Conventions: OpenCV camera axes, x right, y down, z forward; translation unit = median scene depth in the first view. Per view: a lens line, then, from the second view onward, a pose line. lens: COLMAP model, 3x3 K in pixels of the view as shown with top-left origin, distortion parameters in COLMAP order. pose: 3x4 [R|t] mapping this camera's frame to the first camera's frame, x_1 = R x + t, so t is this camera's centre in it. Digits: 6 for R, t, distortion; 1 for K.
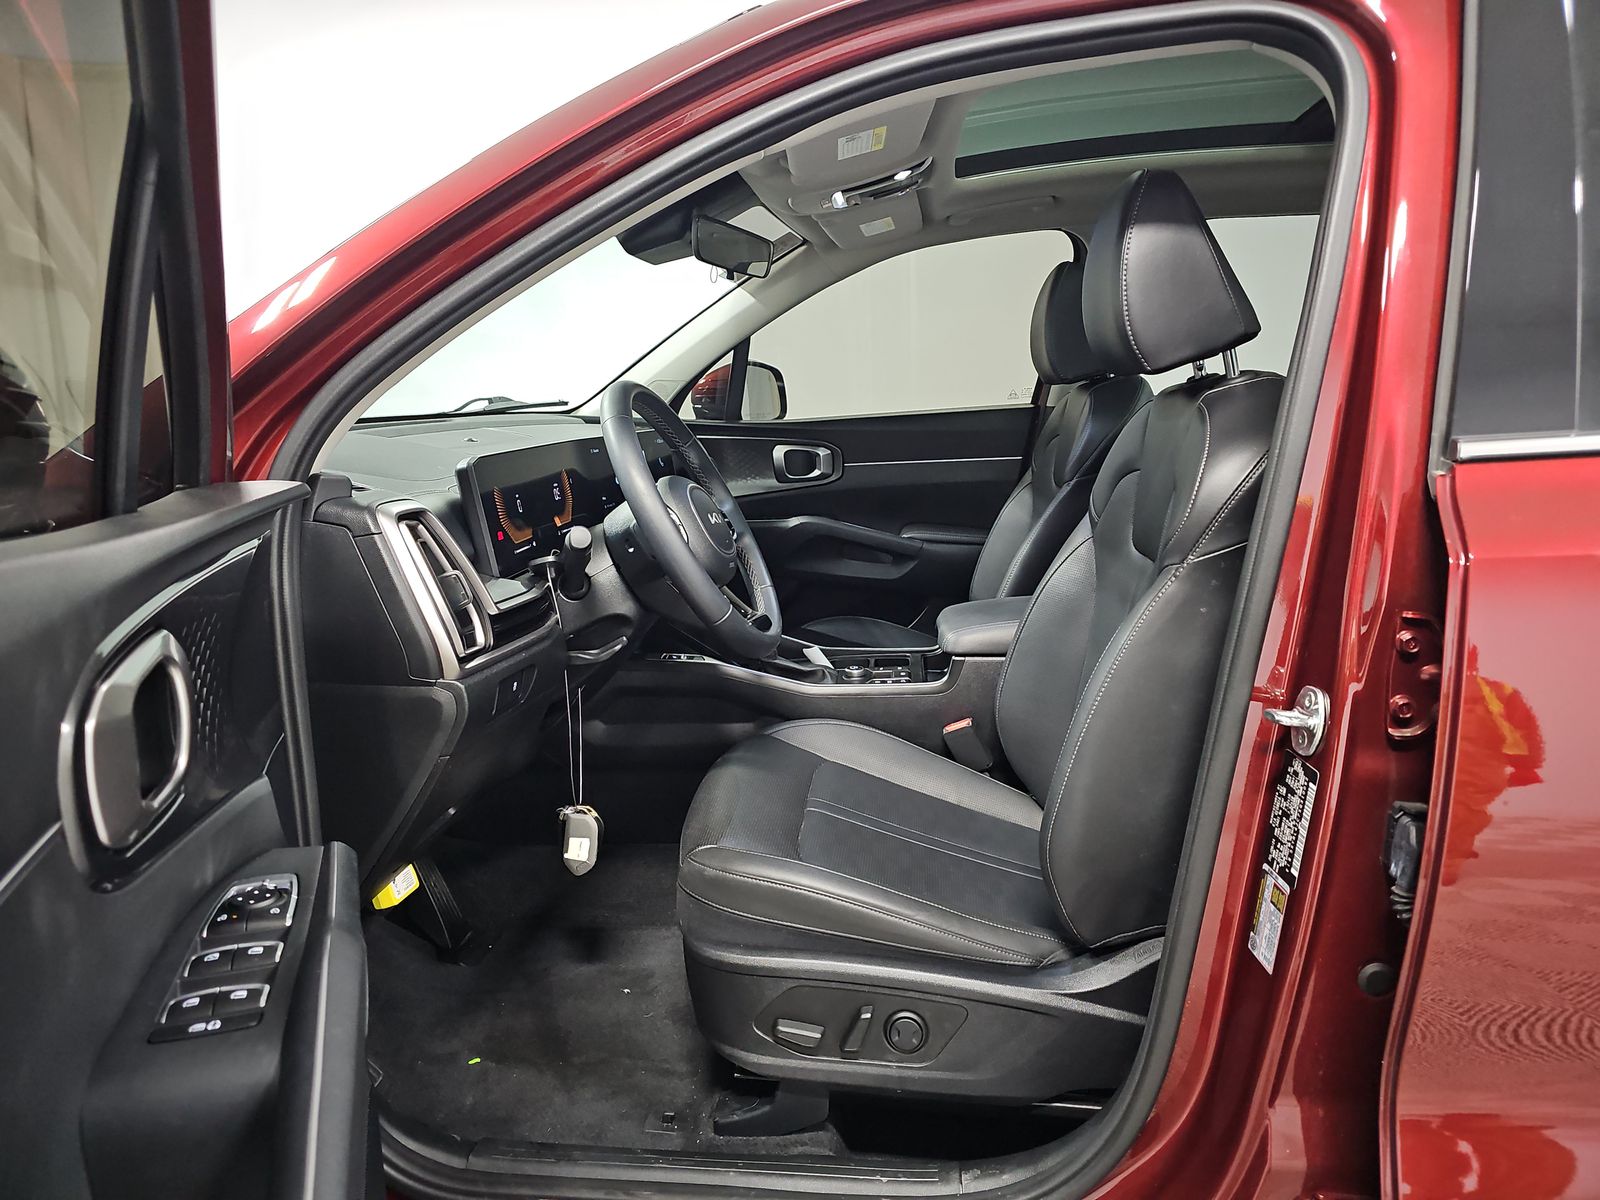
lens RADIAL K [[1039.9, 0, 804.8], [0, 1039.9, 614.4], [0, 0, 1]] dist [0.028323, -0.000383]
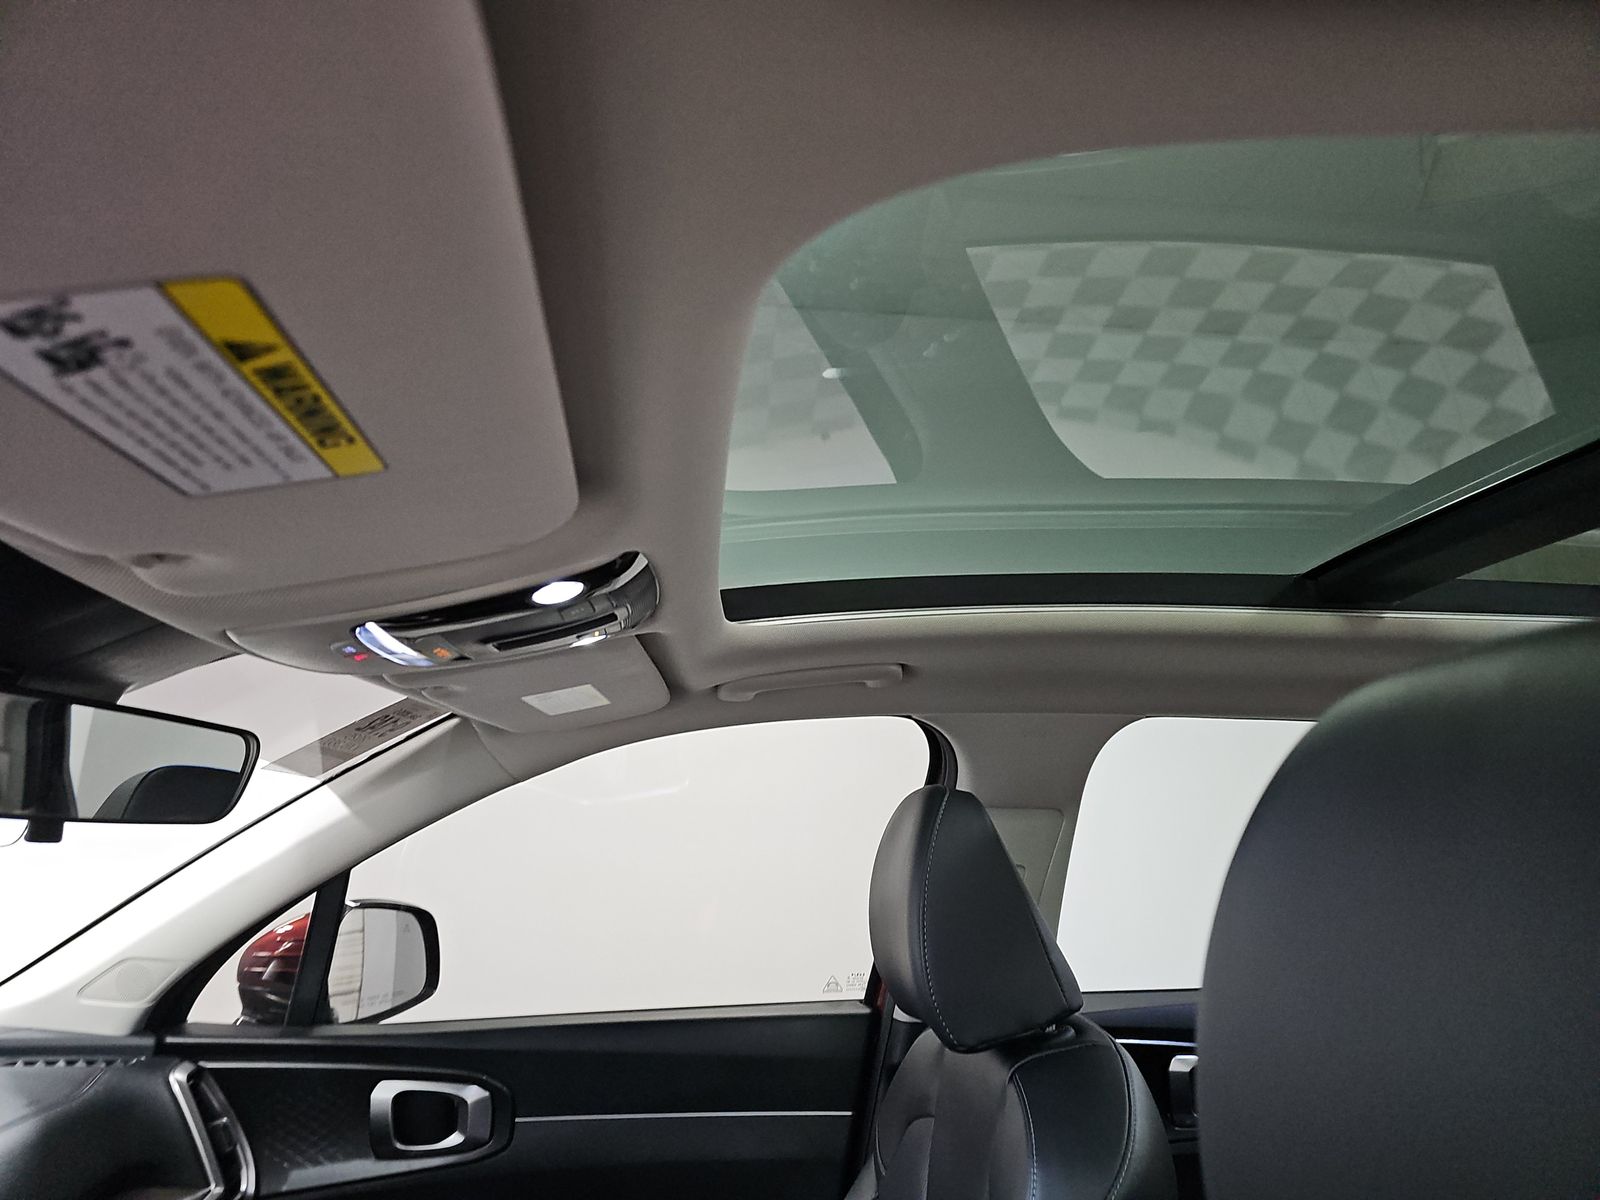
lens RADIAL K [[1052.8, 0, 800.0], [0, 1052.8, 600.0], [0, 0, 1]] dist [0.003253, 0.002224]
pose [[0.981422, 0.069687, 0.178758, 0.071580], [0.010175, 0.911489, -0.411198, -0.177119], [-0.191591, 0.405378, 0.893847, 0.436991]]
